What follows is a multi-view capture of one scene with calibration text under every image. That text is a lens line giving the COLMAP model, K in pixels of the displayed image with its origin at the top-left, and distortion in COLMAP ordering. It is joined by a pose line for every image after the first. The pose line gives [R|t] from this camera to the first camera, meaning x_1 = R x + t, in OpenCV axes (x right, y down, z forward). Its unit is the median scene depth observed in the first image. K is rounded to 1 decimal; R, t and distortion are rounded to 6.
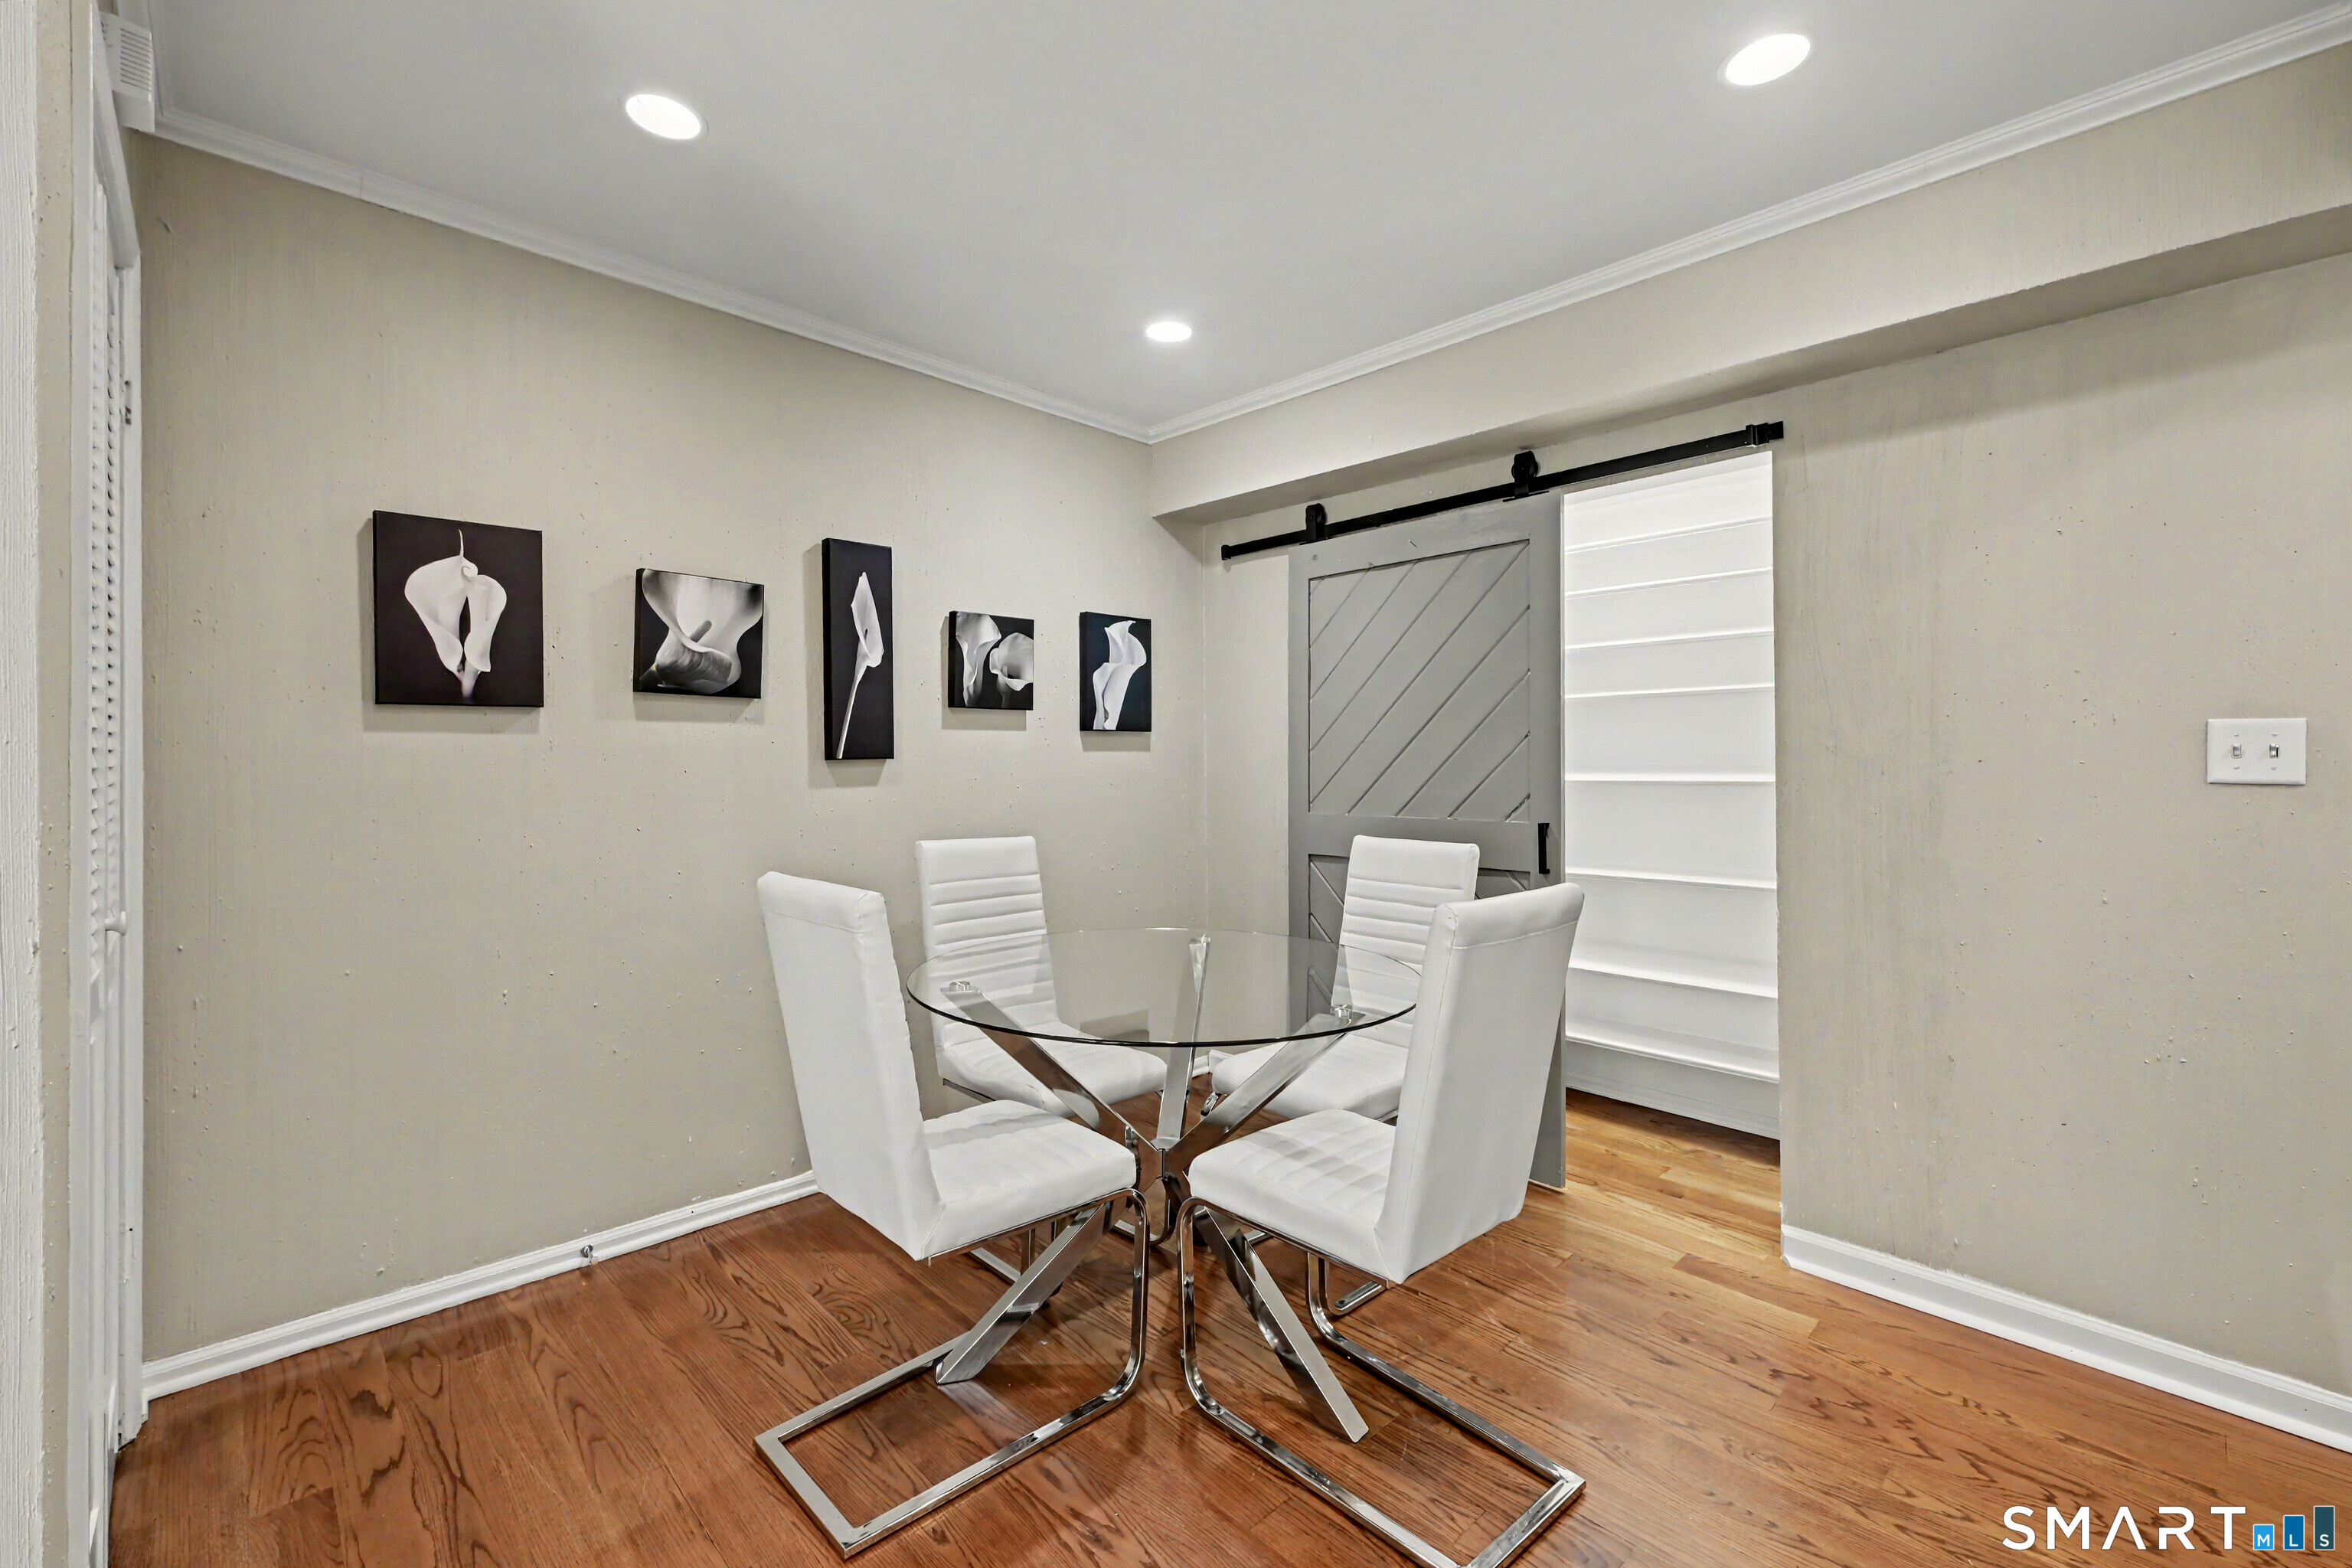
lens RADIAL K [[1005.7, 0, 1177.0], [0, 1005.7, 747.5], [0, 0, 1]] dist [0.000895, -0.000149]
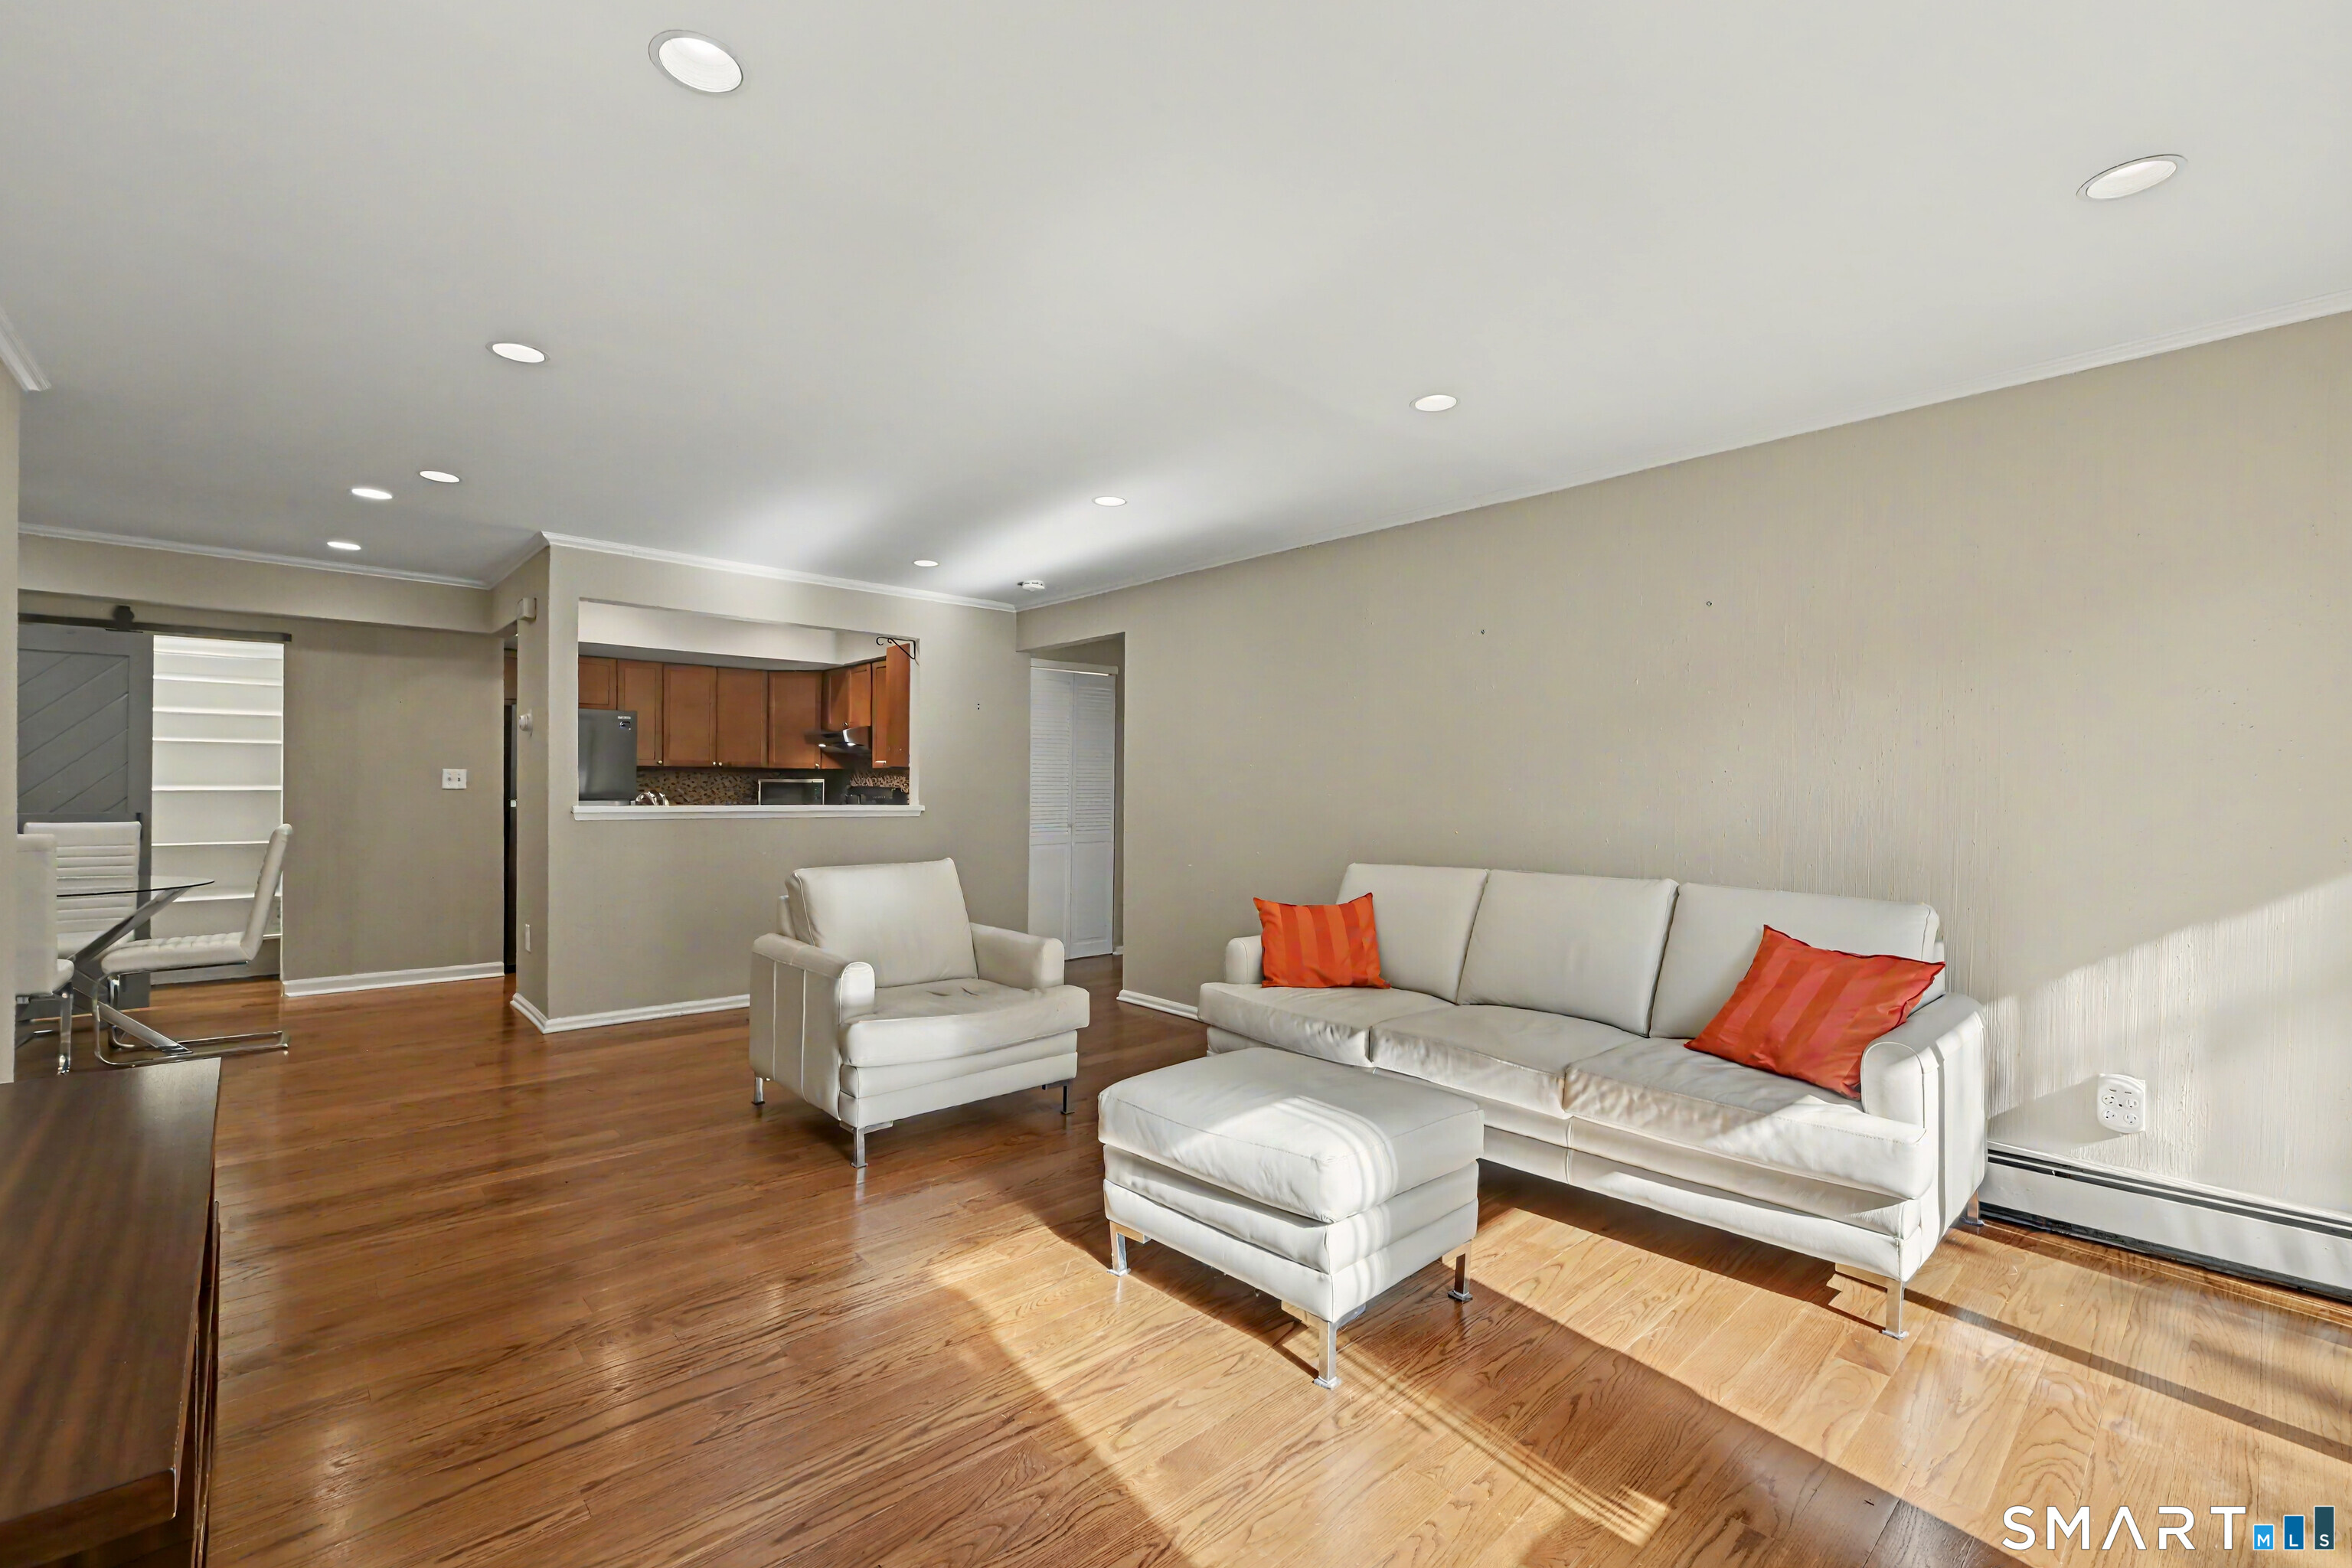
lens RADIAL K [[1000.1, 0, 1167.9], [0, 1000.1, 776.3], [0, 0, 1]] dist [0.005960, 0.000566]
pose [[0.012518, 0.016534, 0.999785, -1.644163], [-0.017411, 0.999715, -0.016315, 0.006661], [-0.999770, -0.017203, 0.012802, -1.023286]]
